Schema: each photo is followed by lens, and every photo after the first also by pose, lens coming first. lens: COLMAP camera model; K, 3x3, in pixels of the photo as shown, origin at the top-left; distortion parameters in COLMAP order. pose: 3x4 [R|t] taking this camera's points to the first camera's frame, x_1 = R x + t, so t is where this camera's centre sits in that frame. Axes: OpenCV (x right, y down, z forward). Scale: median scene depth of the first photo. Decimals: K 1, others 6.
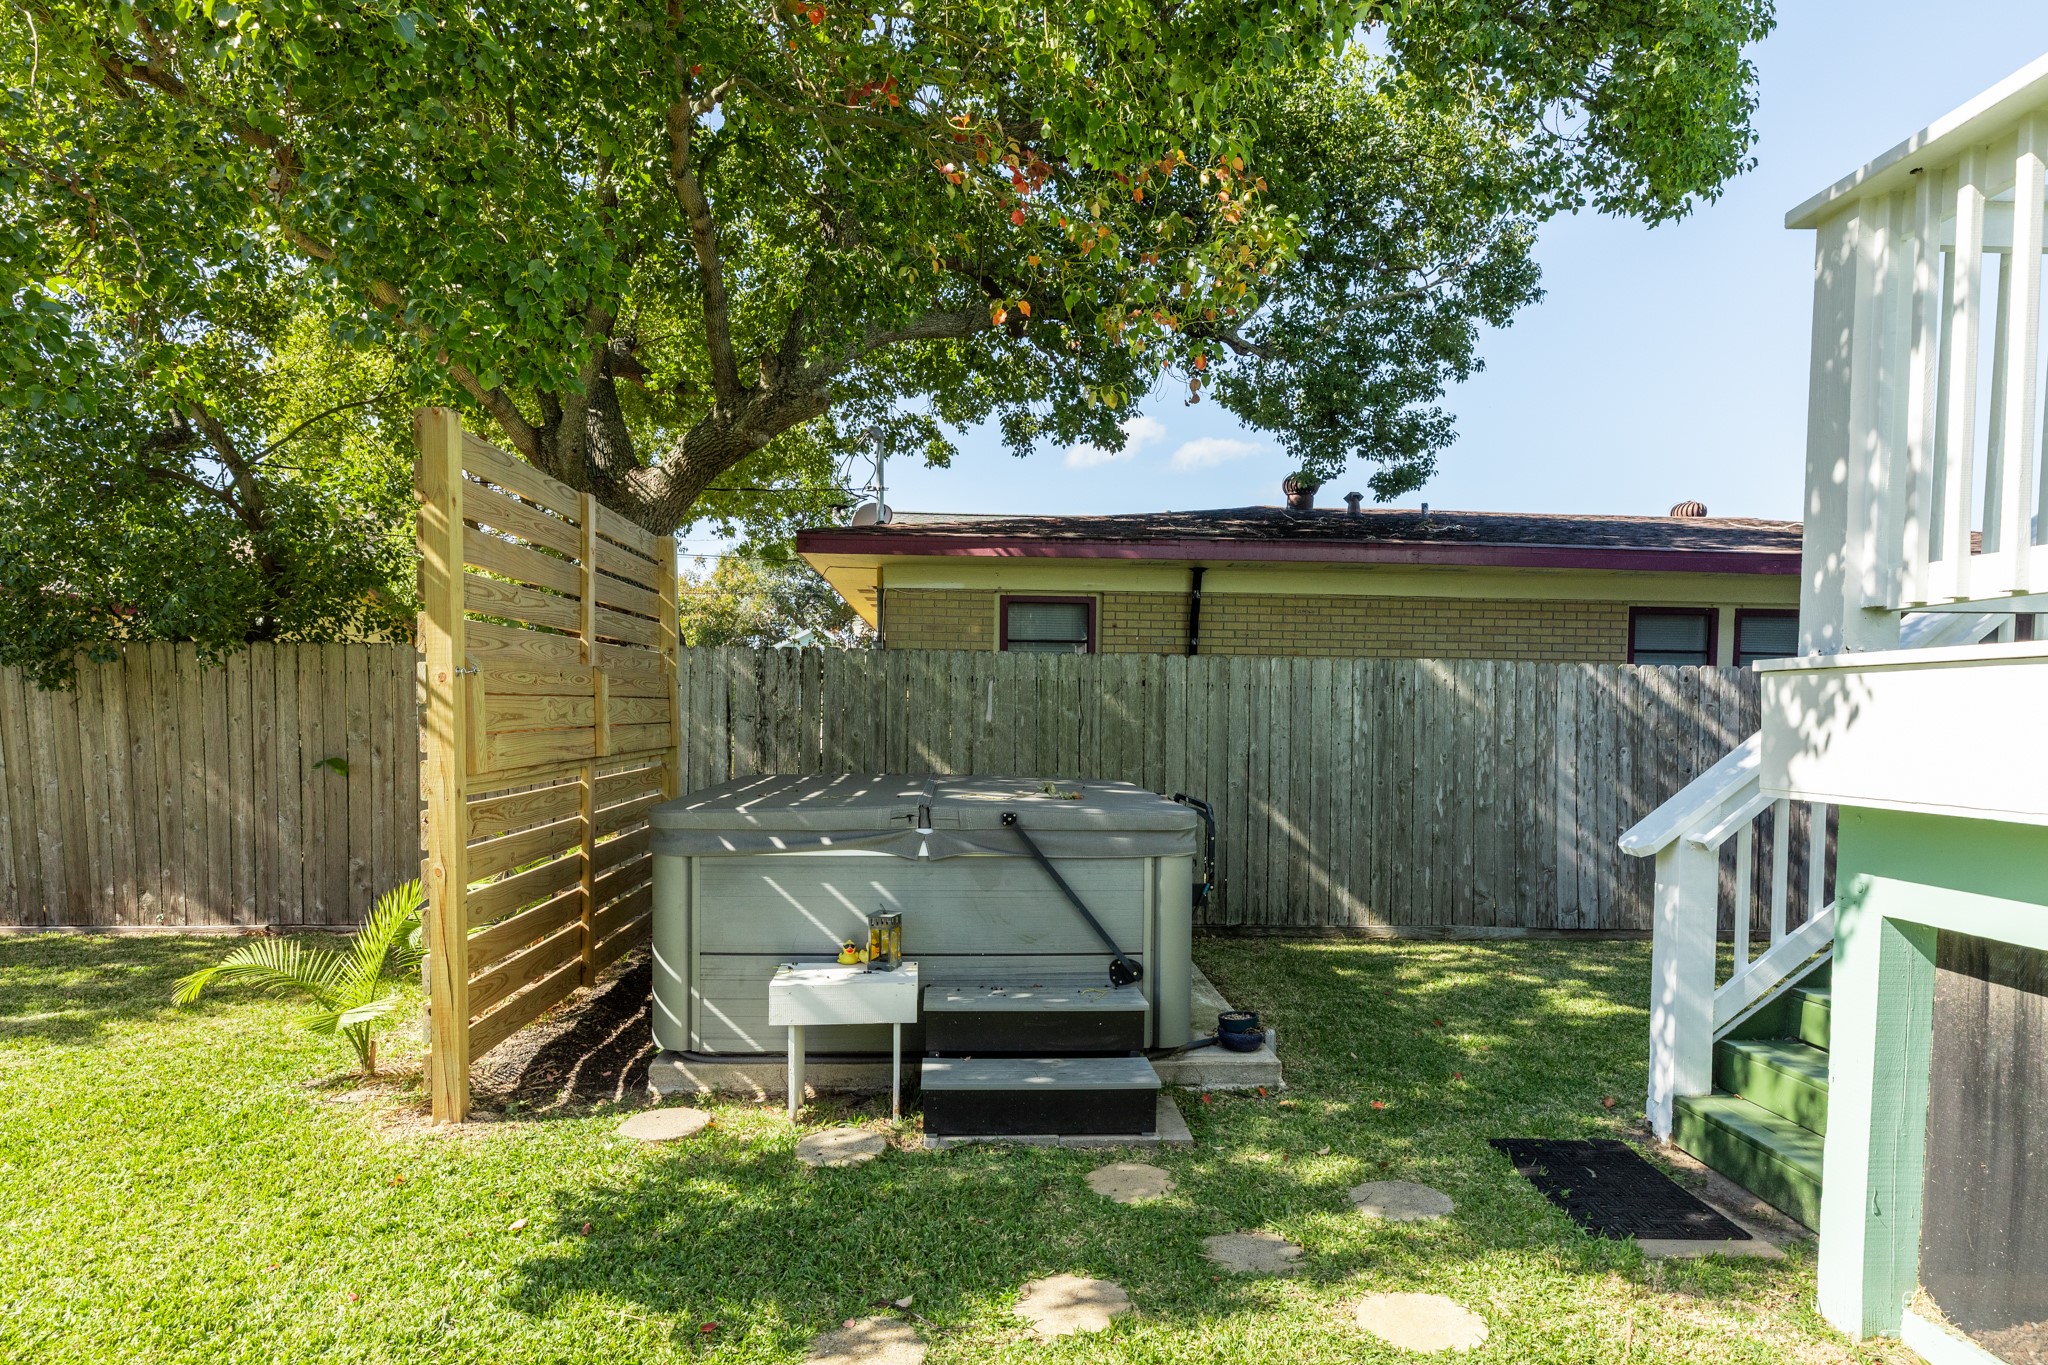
lens RADIAL K [[1161.8, 0, 1019.7], [0, 1161.8, 723.6], [0, 0, 1]] dist [0.005383, 0.000792]
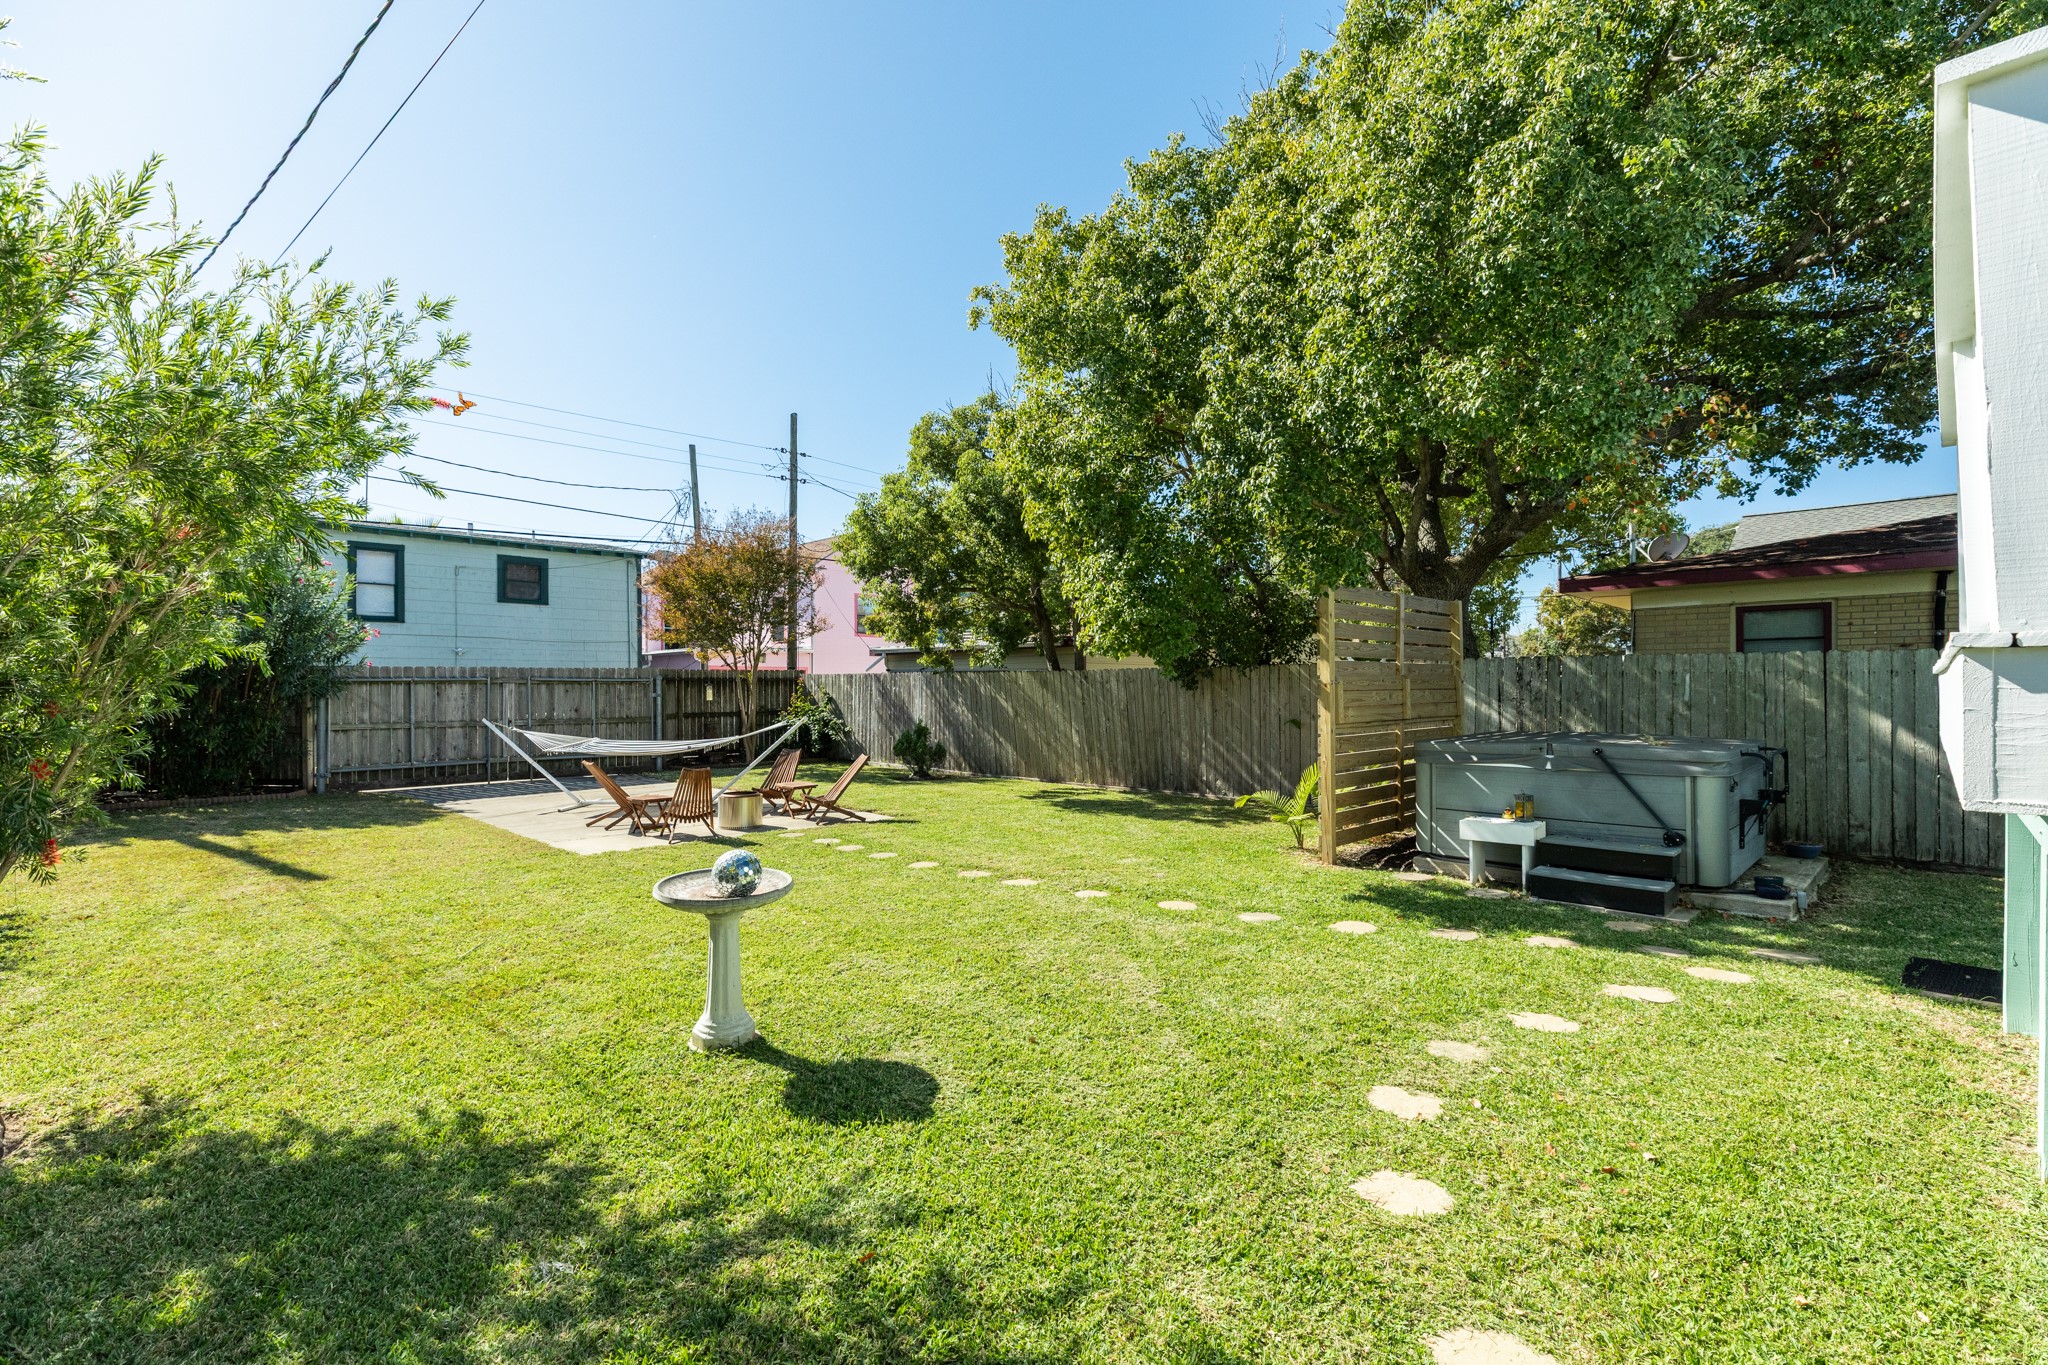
lens RADIAL K [[911.4, 0, 1021.3], [0, 911.4, 687.6], [0, 0, 1]] dist [0.003352, 0.000058]
pose [[0.666830, -0.015934, -0.745040, 0.460327], [0.002629, 0.999815, -0.019029, 0.002095], [0.745205, 0.010730, 0.666749, -0.684027]]
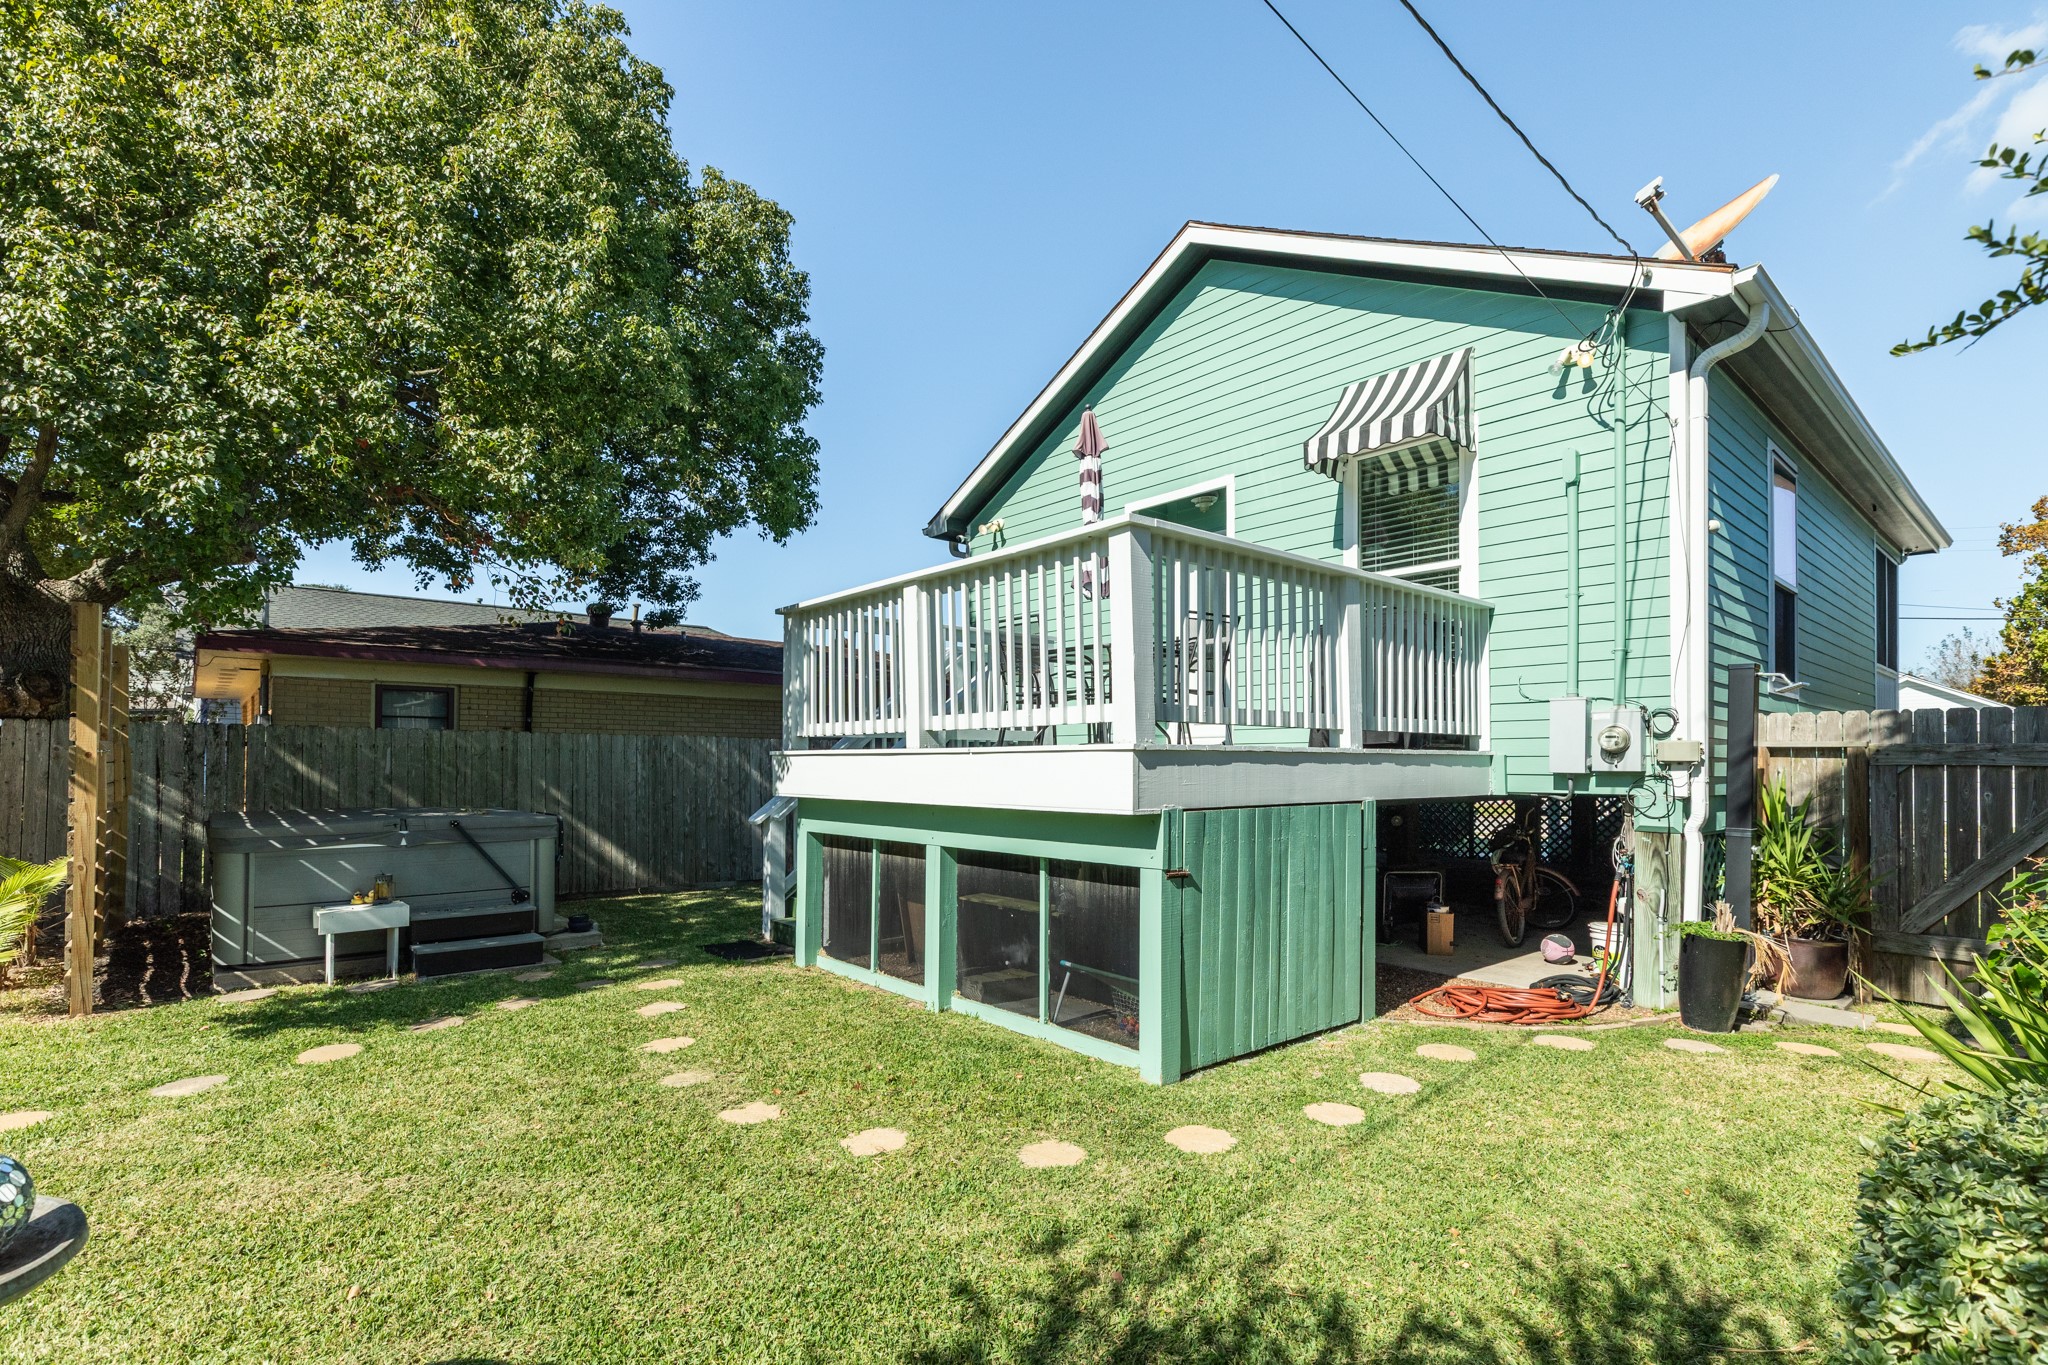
lens RADIAL K [[950.2, 0, 1031.8], [0, 950.2, 764.6], [0, 0, 1]] dist [0.001418, 0.000112]
pose [[0.783989, -0.008571, 0.620716, -0.231113], [0.011588, 0.999933, -0.000829, -0.005867], [-0.620667, 0.007842, 0.784035, -0.838840]]
